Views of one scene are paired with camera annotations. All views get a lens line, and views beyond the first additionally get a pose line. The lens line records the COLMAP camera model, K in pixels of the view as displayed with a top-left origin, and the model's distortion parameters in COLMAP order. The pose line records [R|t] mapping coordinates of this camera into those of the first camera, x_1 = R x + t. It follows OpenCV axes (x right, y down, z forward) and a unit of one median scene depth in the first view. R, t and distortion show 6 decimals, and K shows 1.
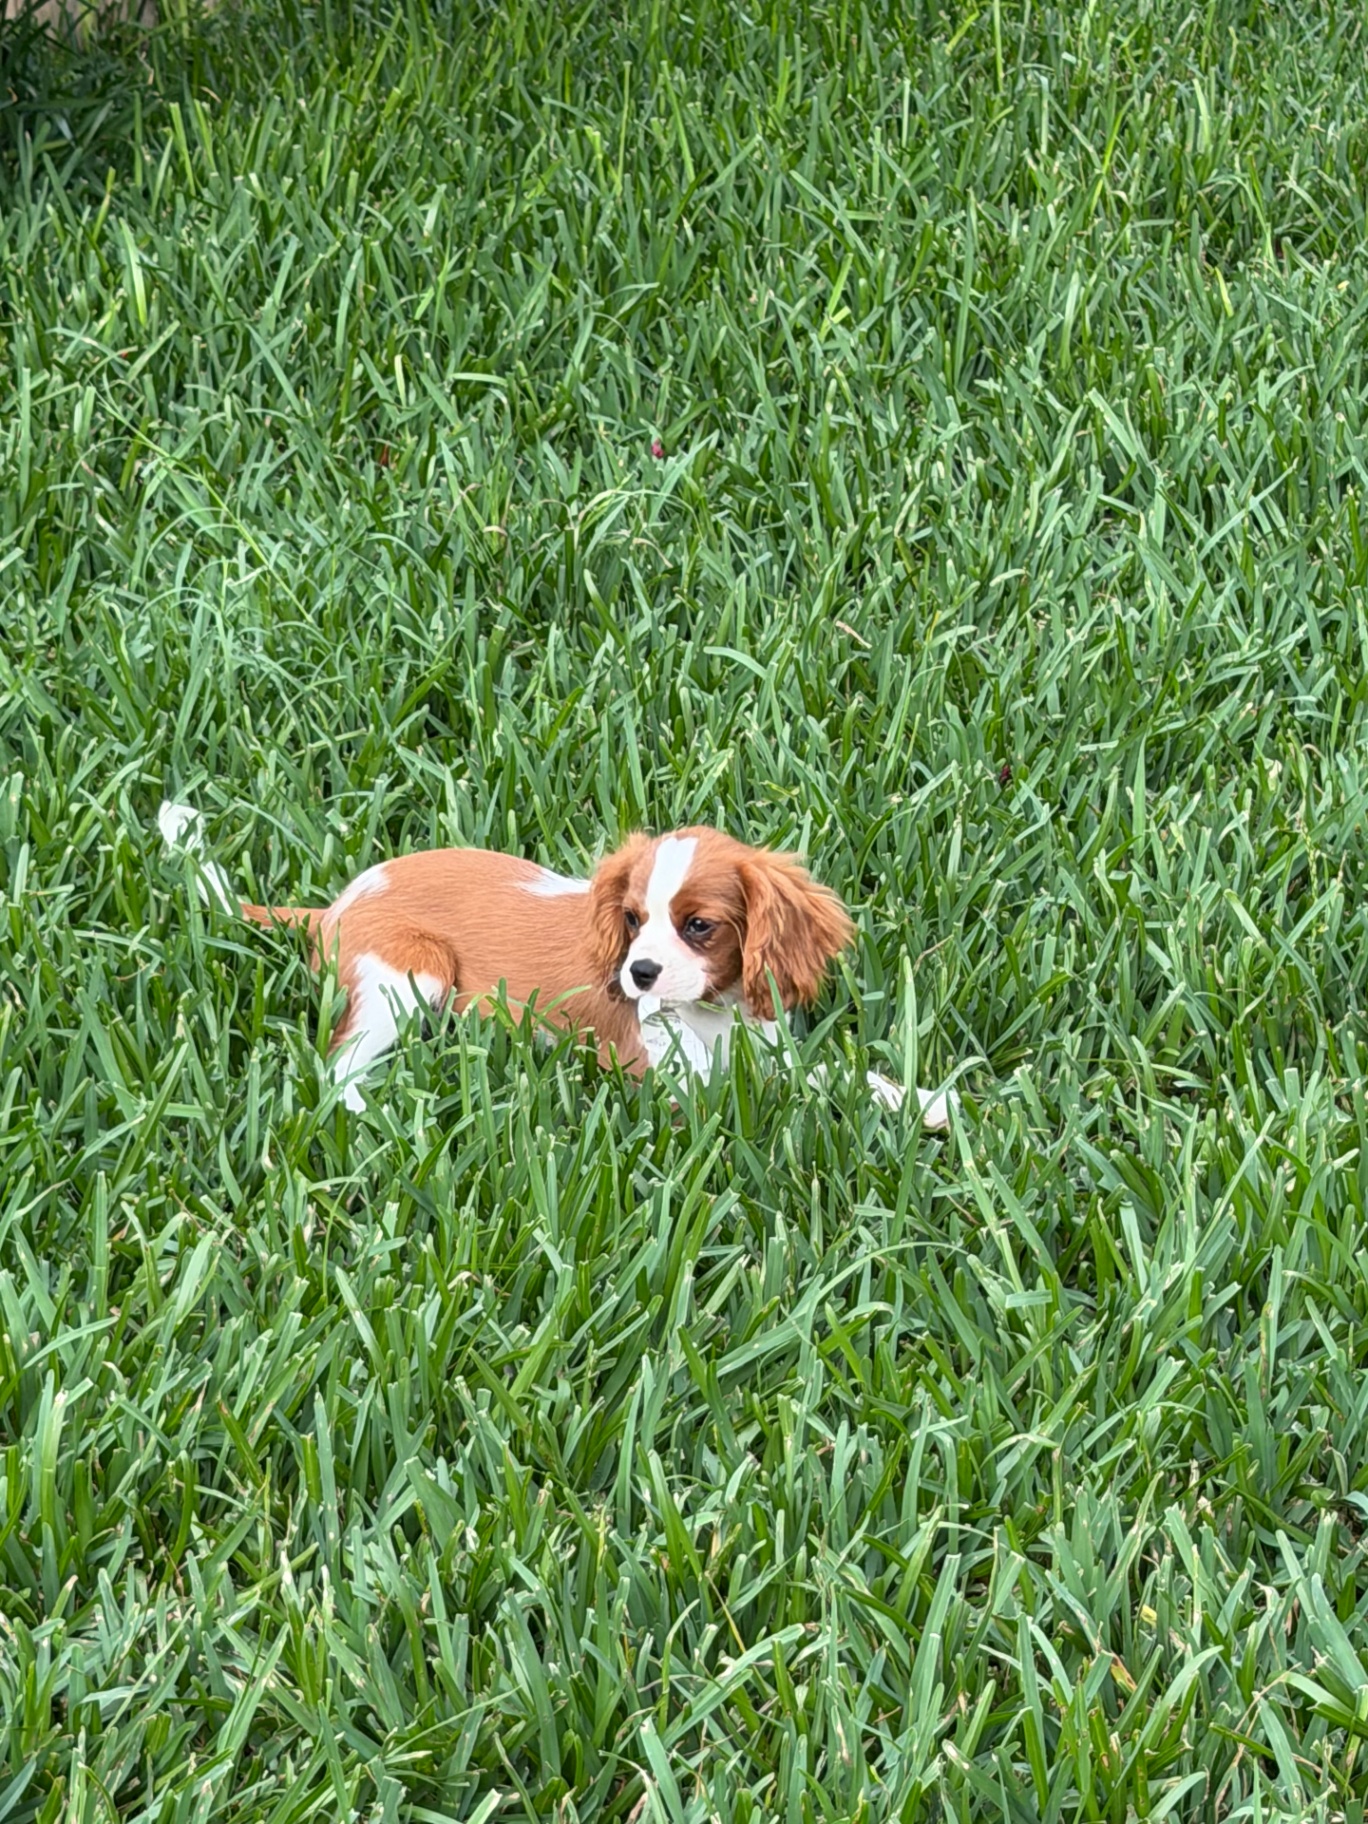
lens RADIAL K [[4960.1, 0, 684.0], [0, 4960.1, 912.0], [0, 0, 1]] dist [0.142243, 0.464378]
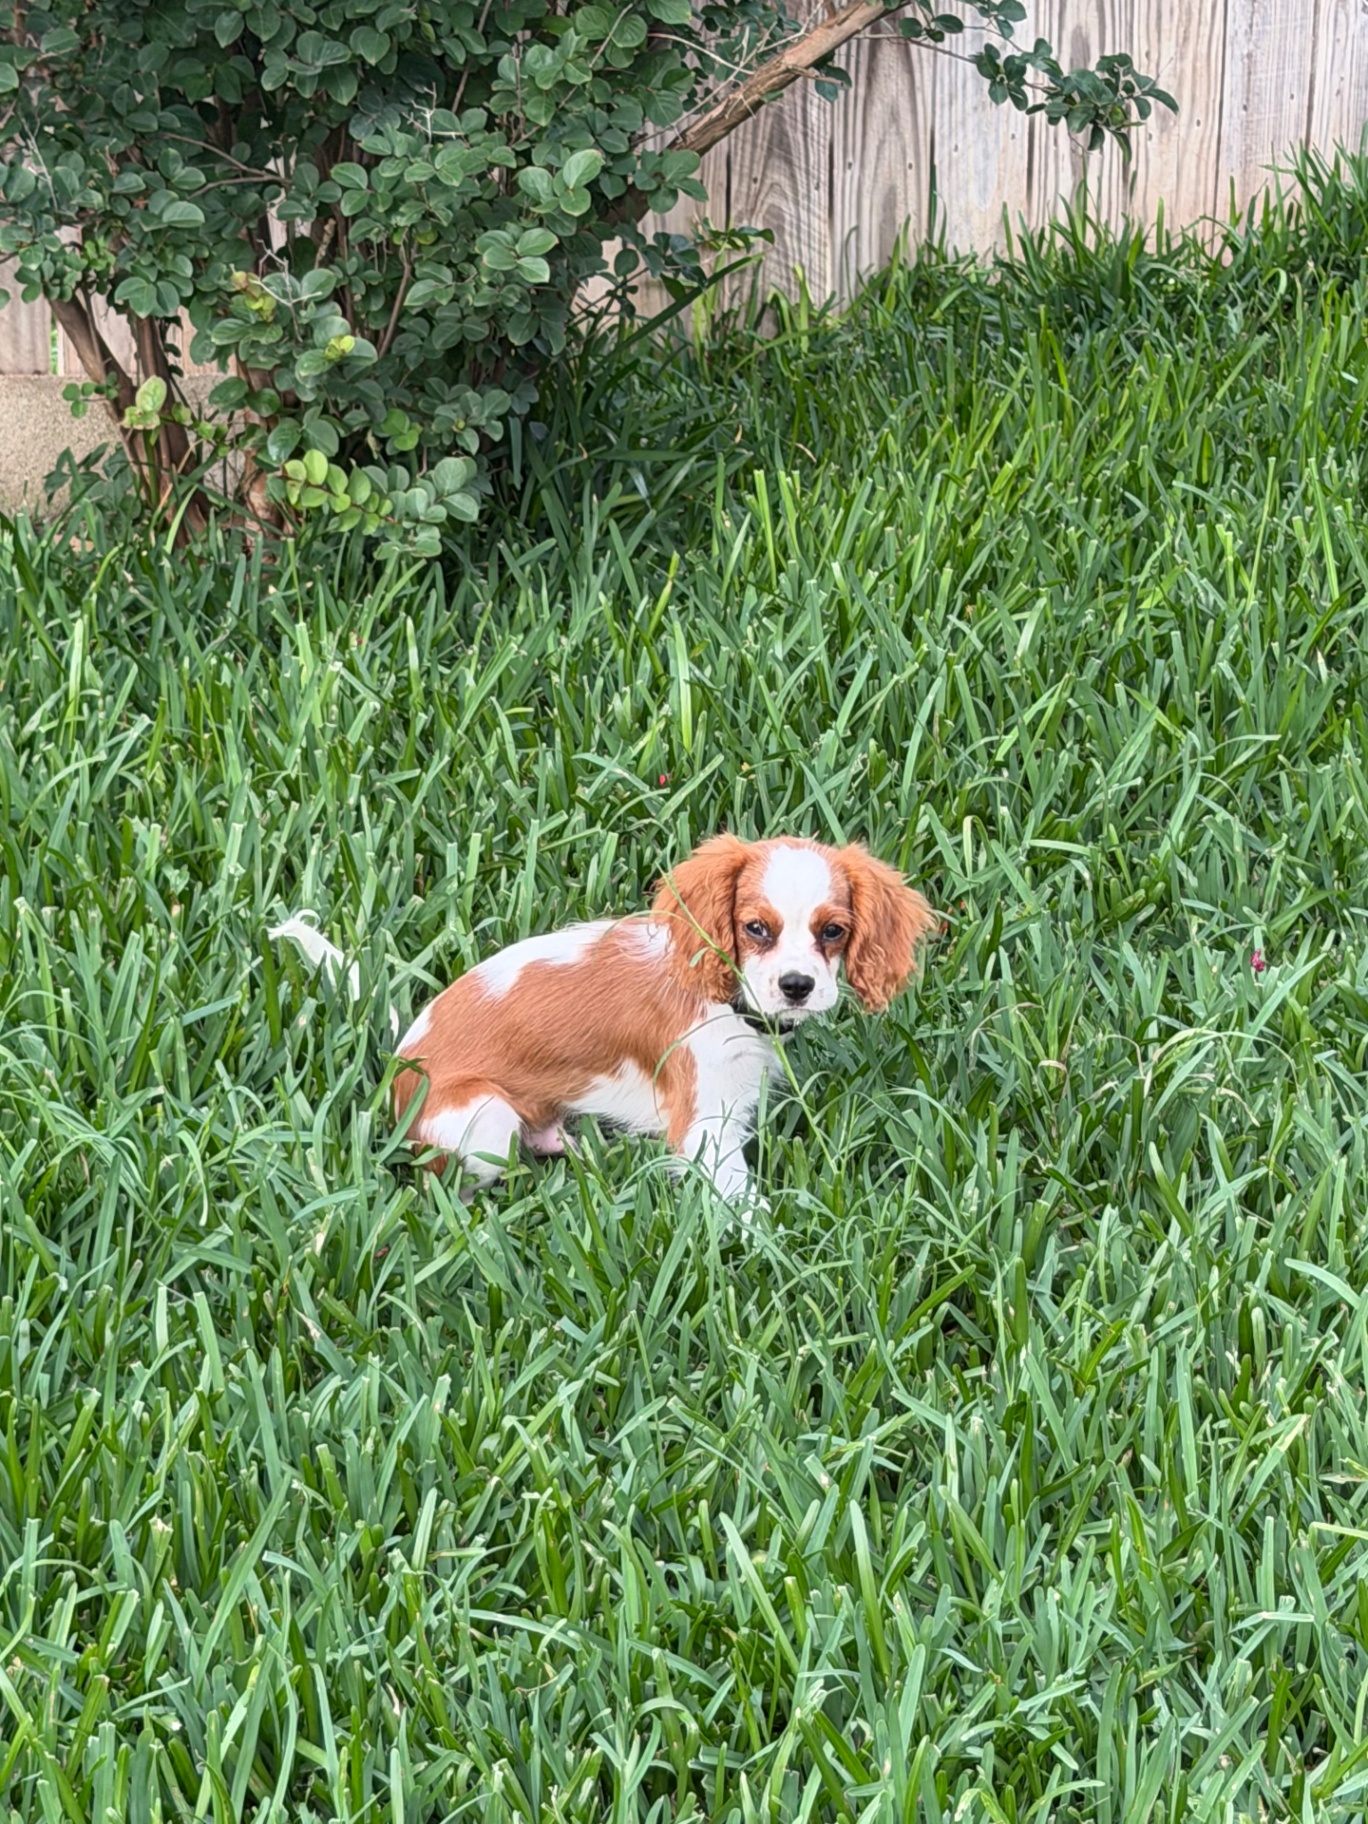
lens RADIAL K [[4960.1, 0, 684.0], [0, 4960.1, 912.0], [0, 0, 1]] dist [0.142243, 0.464378]
pose [[0.988998, 0.075153, -0.127418, 0.004965], [-0.079480, 0.996408, -0.029216, -0.064521], [0.124765, 0.039021, 0.991419, 0.132962]]
